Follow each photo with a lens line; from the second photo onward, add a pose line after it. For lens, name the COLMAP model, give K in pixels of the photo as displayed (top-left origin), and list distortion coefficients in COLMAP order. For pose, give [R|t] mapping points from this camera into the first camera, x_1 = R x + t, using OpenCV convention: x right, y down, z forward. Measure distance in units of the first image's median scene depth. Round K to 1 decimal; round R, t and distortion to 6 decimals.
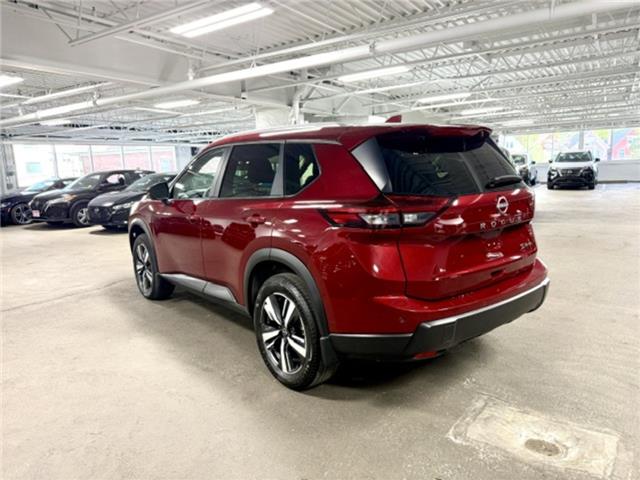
lens RADIAL K [[462.8, 0, 334.7], [0, 462.8, 231.7], [0, 0, 1]] dist [0.013917, -0.000455]
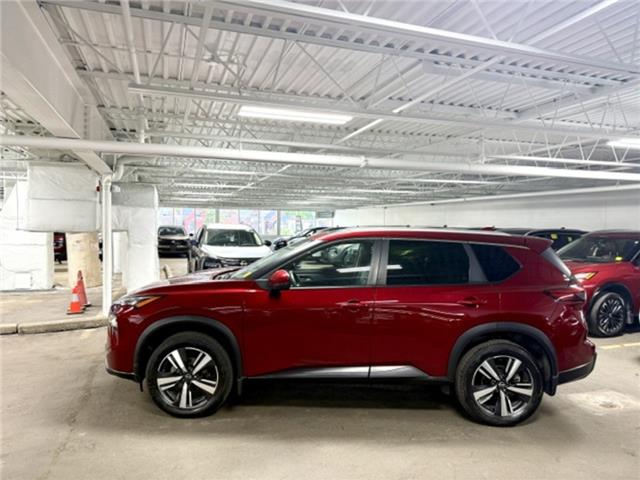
lens RADIAL K [[434.1, 0, 320.0], [0, 434.1, 240.0], [0, 0, 1]] dist [0.002994, -0.000977]
pose [[0.638740, 0.024275, 0.769040, -1.354393], [0.067651, 0.993859, -0.087561, -0.118305], [-0.766443, 0.107955, 0.633175, 0.539481]]
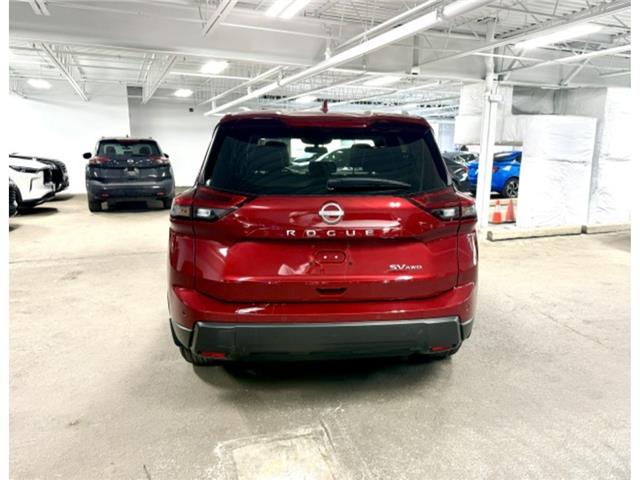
lens RADIAL K [[500.8, 0, 332.1], [0, 500.8, 240.5], [0, 0, 1]] dist [0.019121, -0.000232]
pose [[0.821310, 0.150120, -0.550376, 0.737452], [-0.121169, 0.988648, 0.088847, -0.074501], [0.557466, -0.006282, 0.830176, 0.208341]]
